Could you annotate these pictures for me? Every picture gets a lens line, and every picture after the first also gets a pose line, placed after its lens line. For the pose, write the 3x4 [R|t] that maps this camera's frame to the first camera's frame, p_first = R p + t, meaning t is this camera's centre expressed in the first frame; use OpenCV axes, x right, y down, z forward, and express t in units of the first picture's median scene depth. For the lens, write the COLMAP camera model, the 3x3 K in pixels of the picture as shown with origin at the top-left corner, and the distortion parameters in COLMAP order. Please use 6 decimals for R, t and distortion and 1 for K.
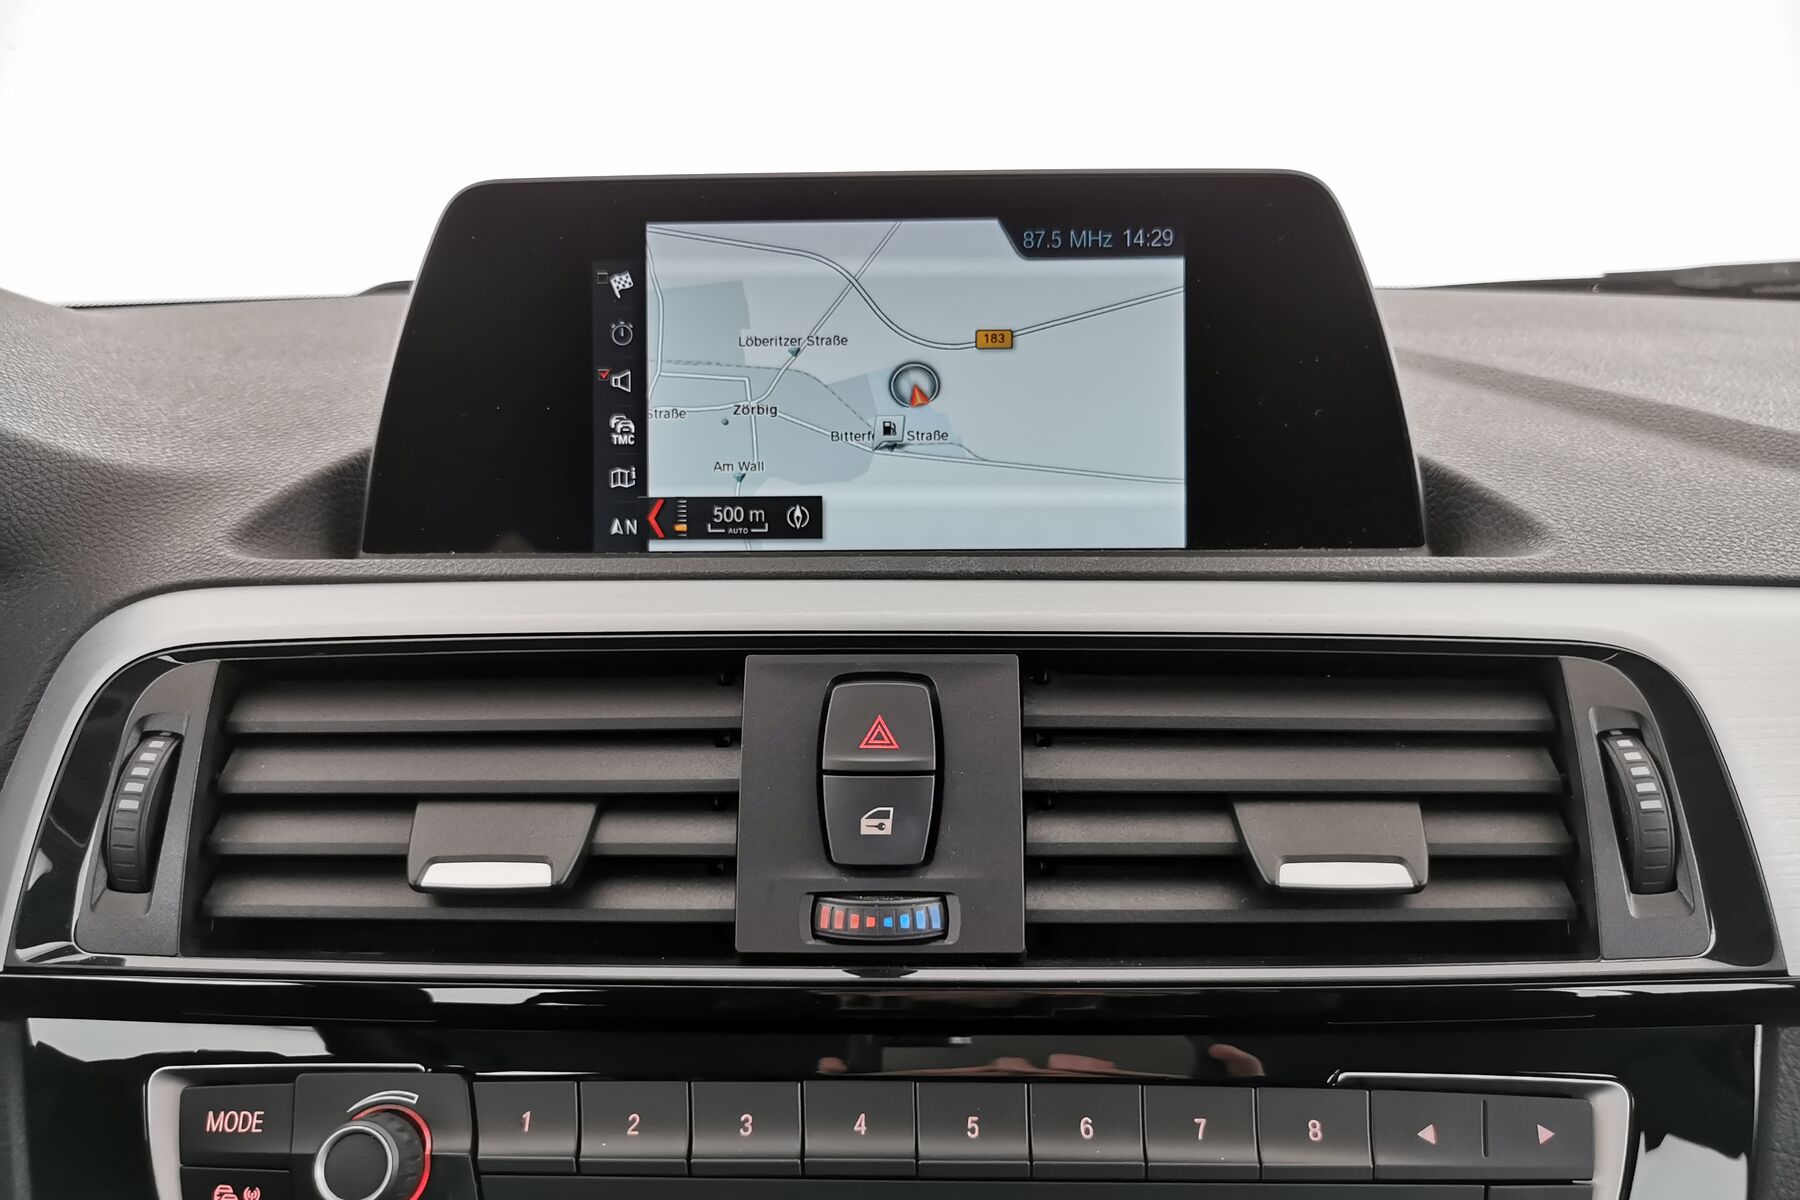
lens RADIAL K [[1435.0, 0, 912.9], [0, 1435.0, 598.6], [0, 0, 1]] dist [0.019640, -0.002492]
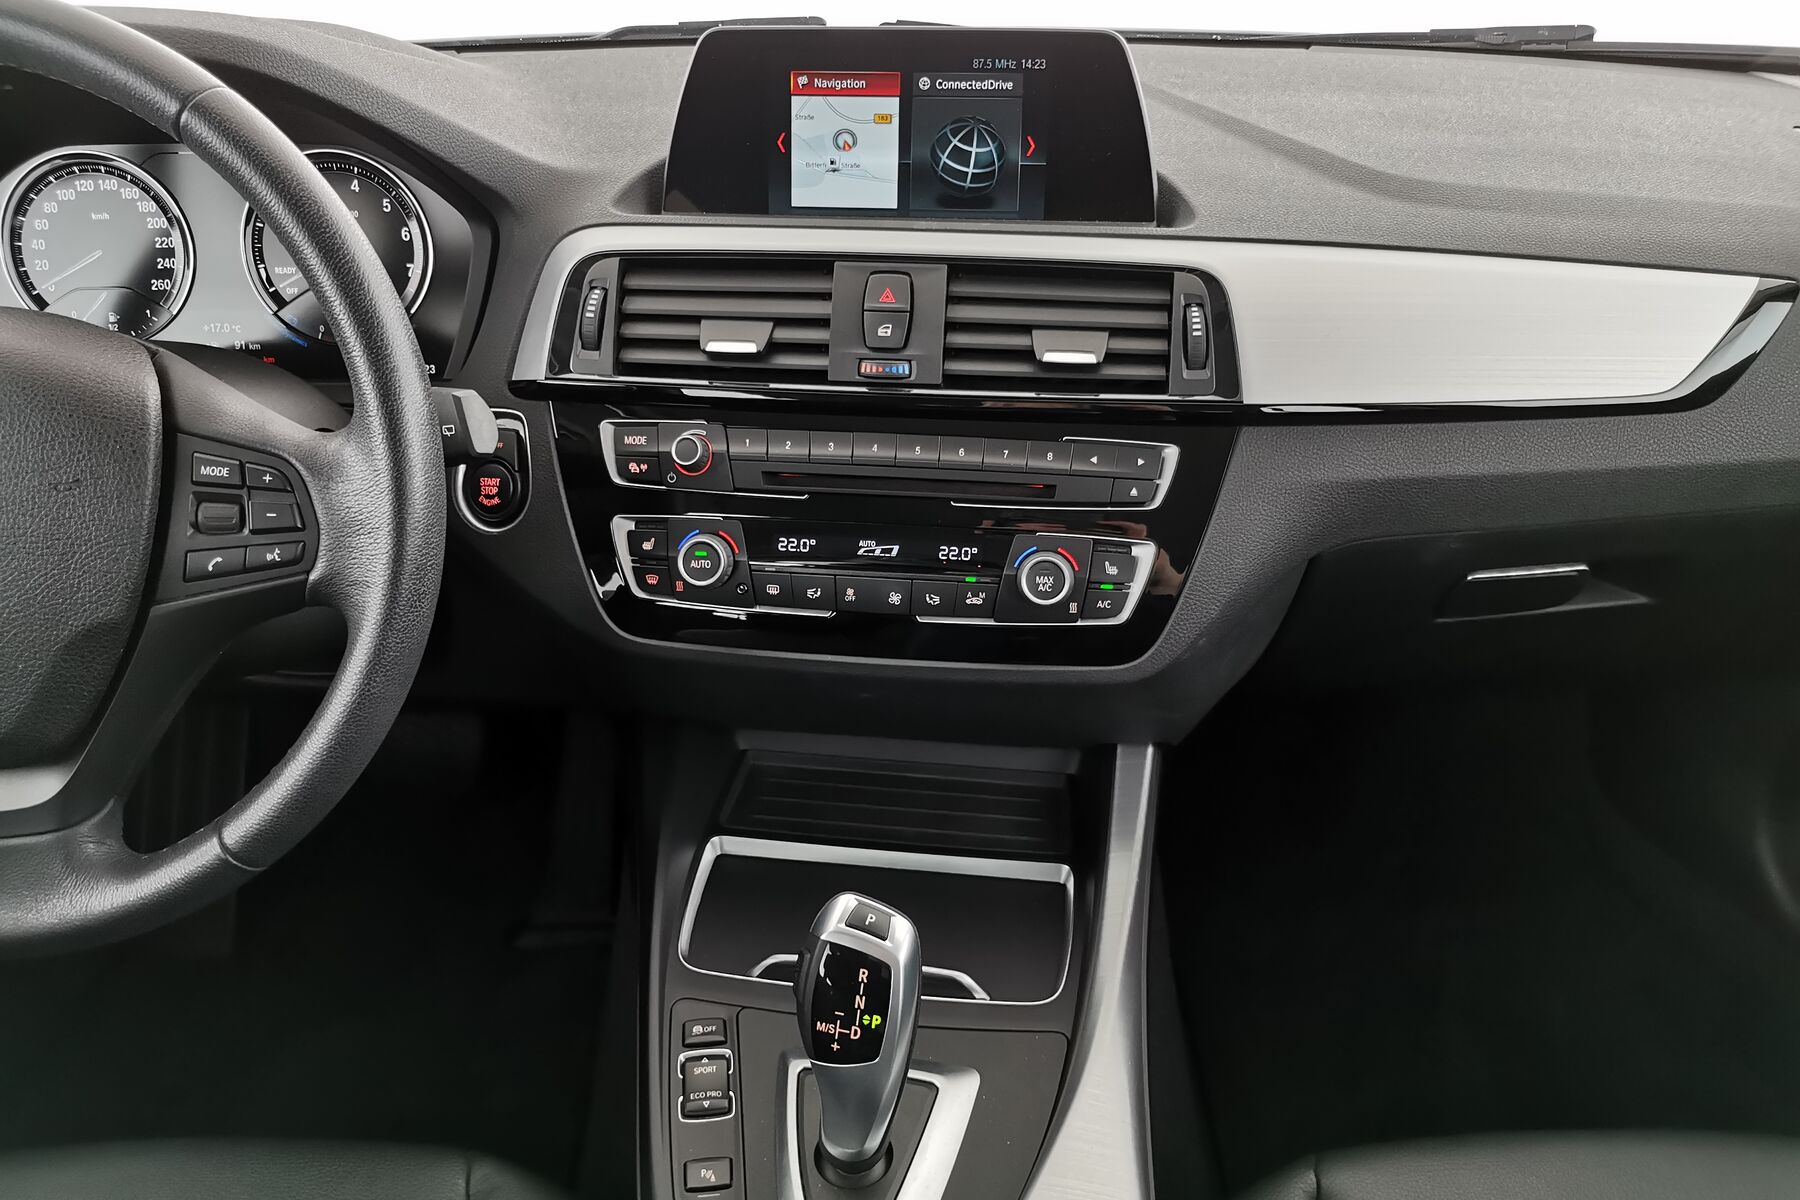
lens RADIAL K [[1435.0, 0, 902.3], [0, 1435.0, 589.0], [0, 0, 1]] dist [0.019640, -0.002492]
pose [[0.995189, 0.048497, -0.085131, 0.232006], [-0.027860, 0.973106, 0.228665, 0.020052], [0.093931, -0.225193, 0.969776, -1.474679]]
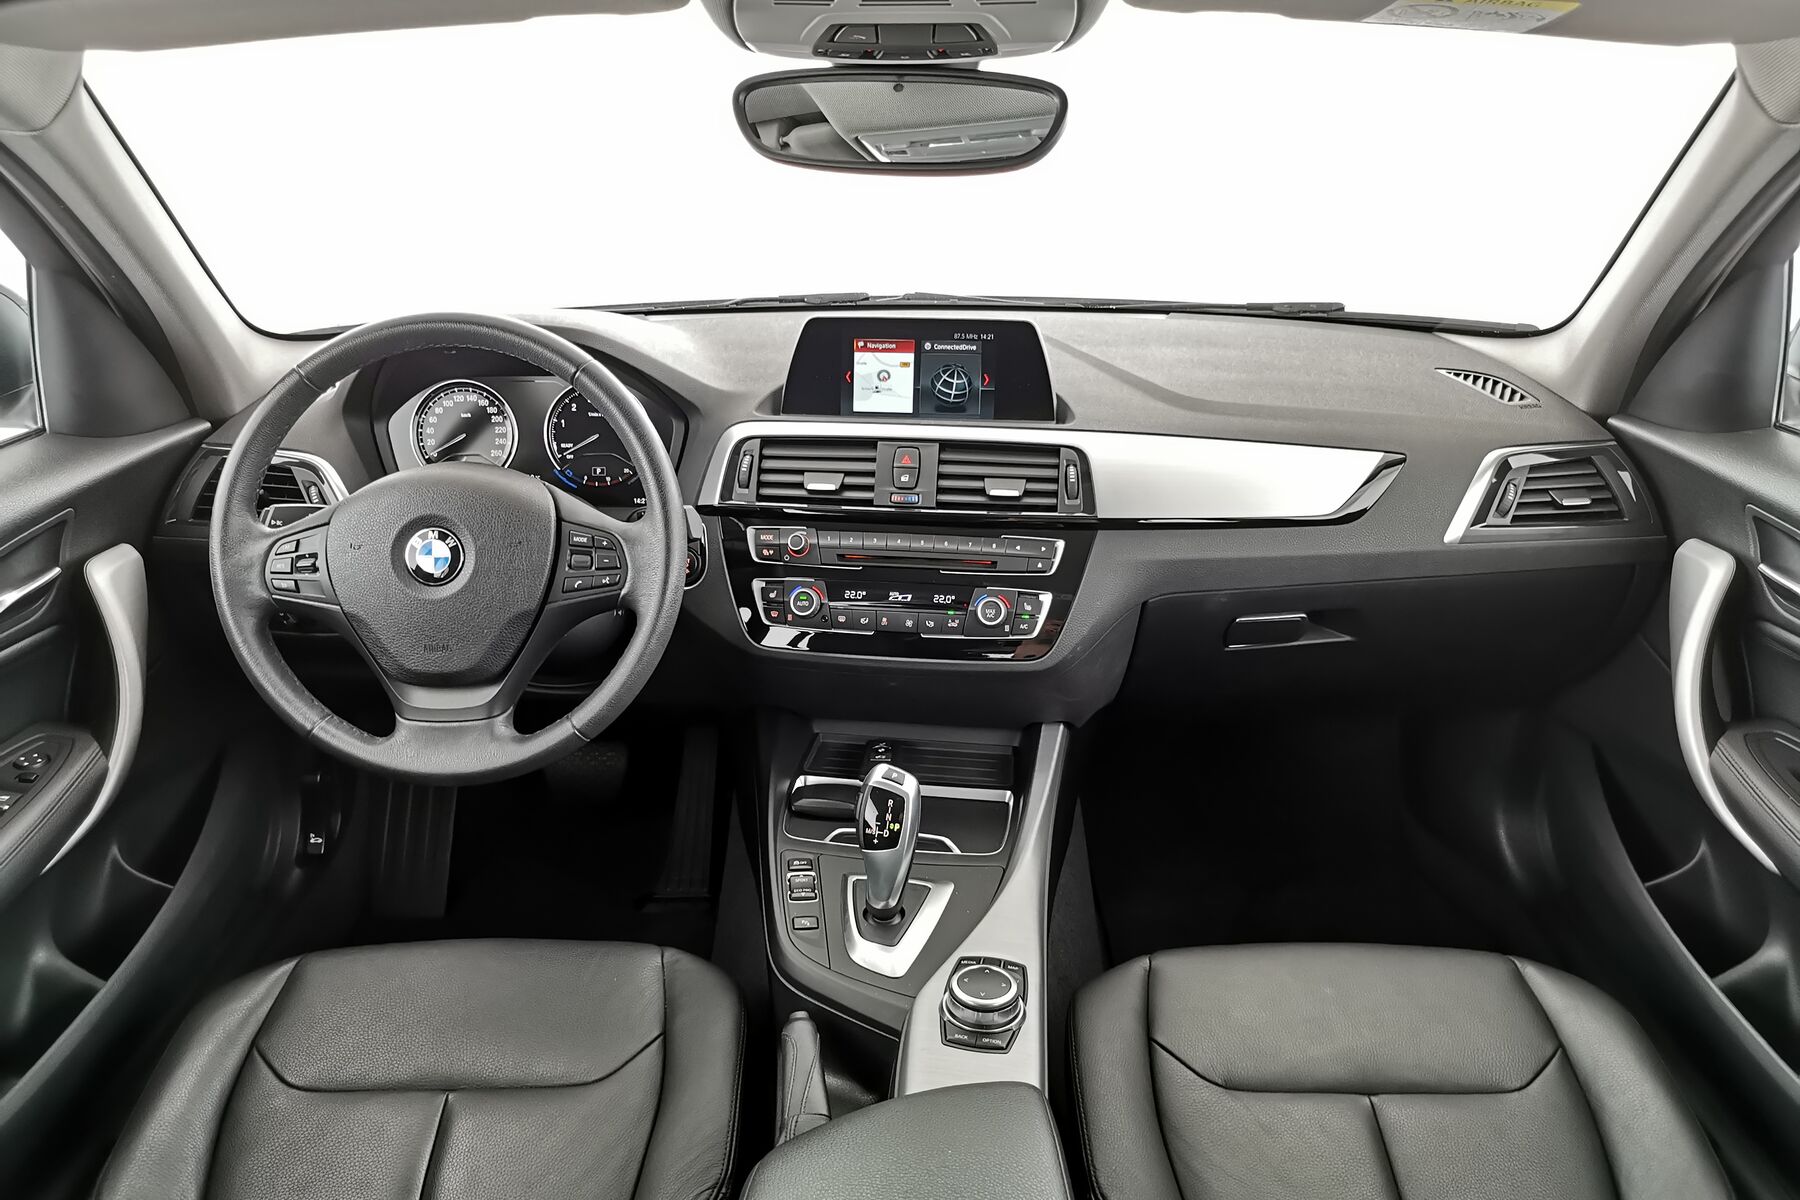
lens RADIAL K [[1435.0, 0, 898.5], [0, 1435.0, 581.0], [0, 0, 1]] dist [0.019640, -0.002492]
pose [[0.993073, 0.044159, -0.108881, 0.456999], [-0.032850, 0.994081, 0.103557, 0.006849], [0.112810, -0.099263, 0.988646, -3.486706]]
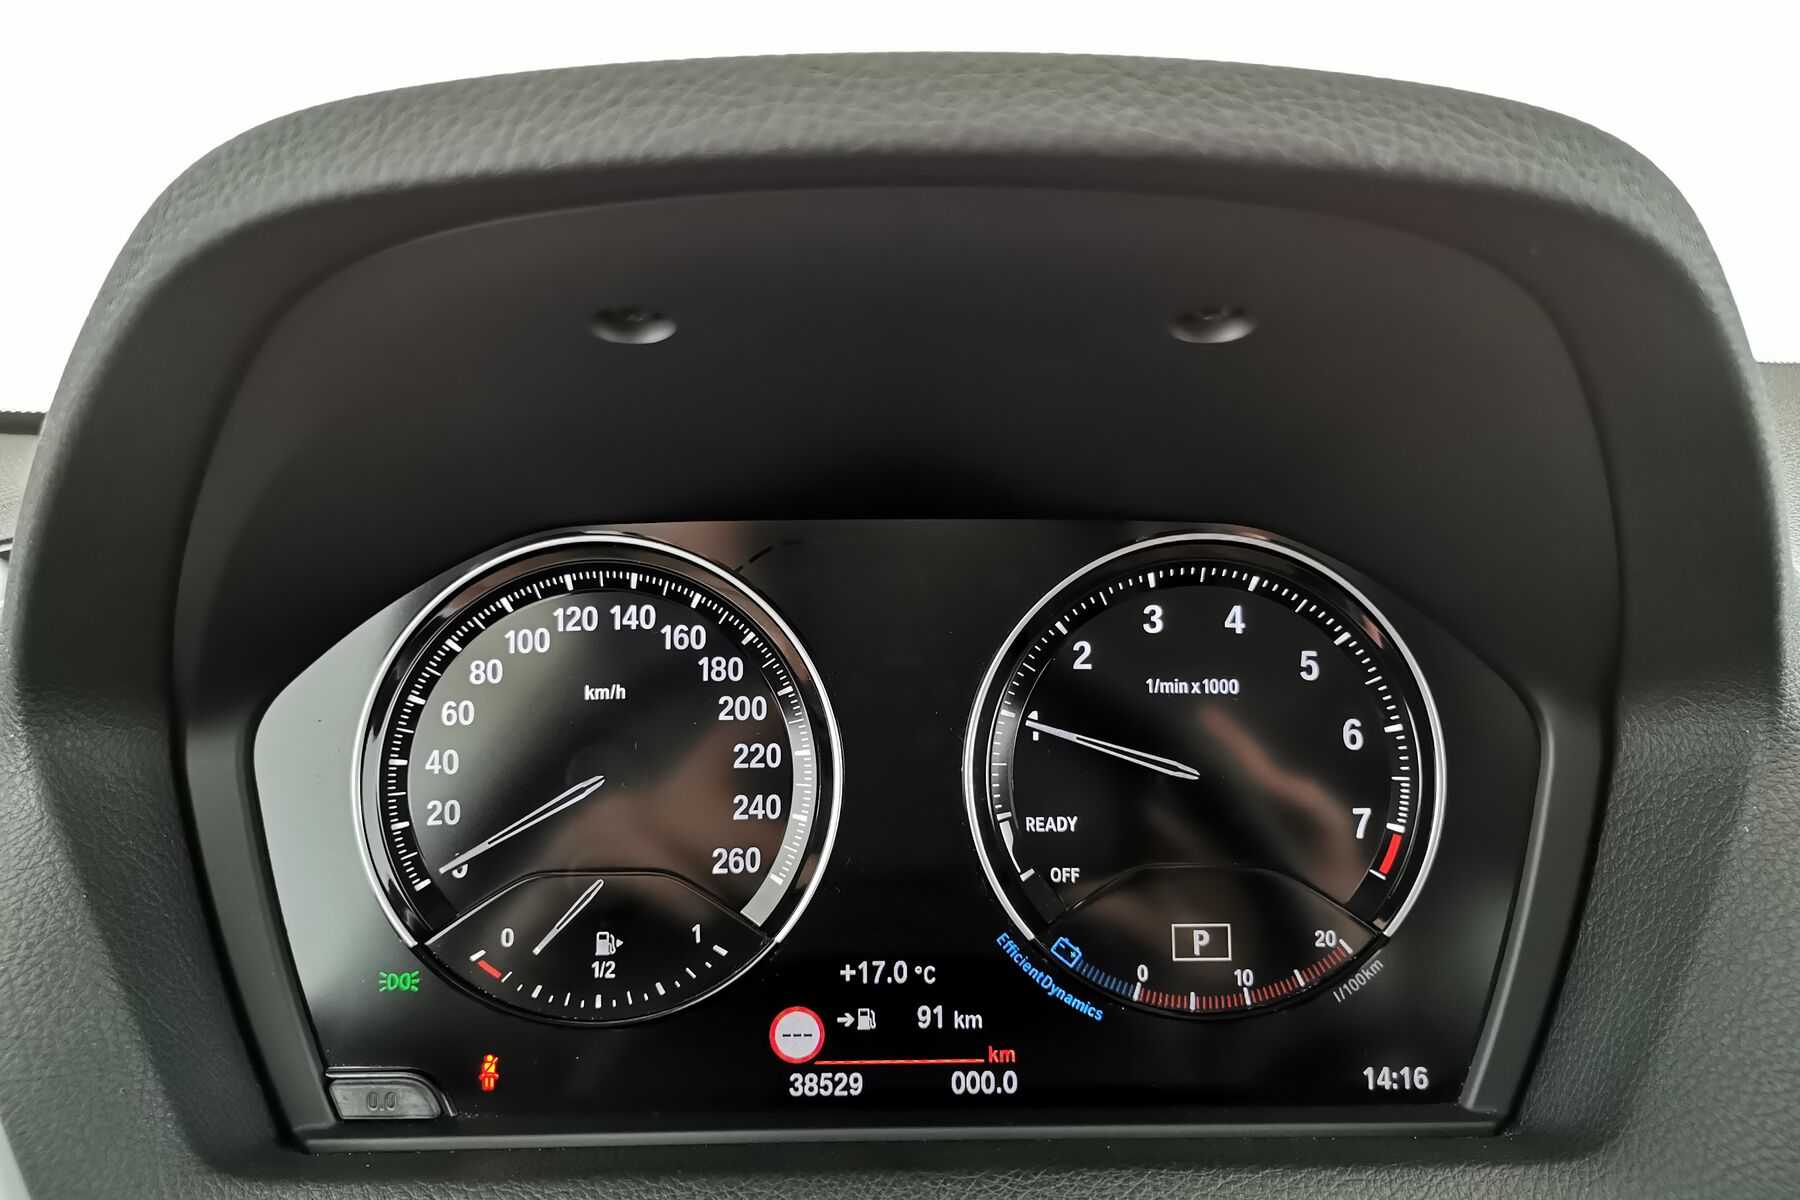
lens RADIAL K [[1435.0, 0, 891.0], [0, 1435.0, 597.2], [0, 0, 1]] dist [0.019640, -0.002492]
pose [[0.996748, 0.029216, -0.075093, -1.241214], [-0.031316, 0.999146, -0.026937, -0.048218], [0.074241, 0.029201, 0.996813, 0.110156]]
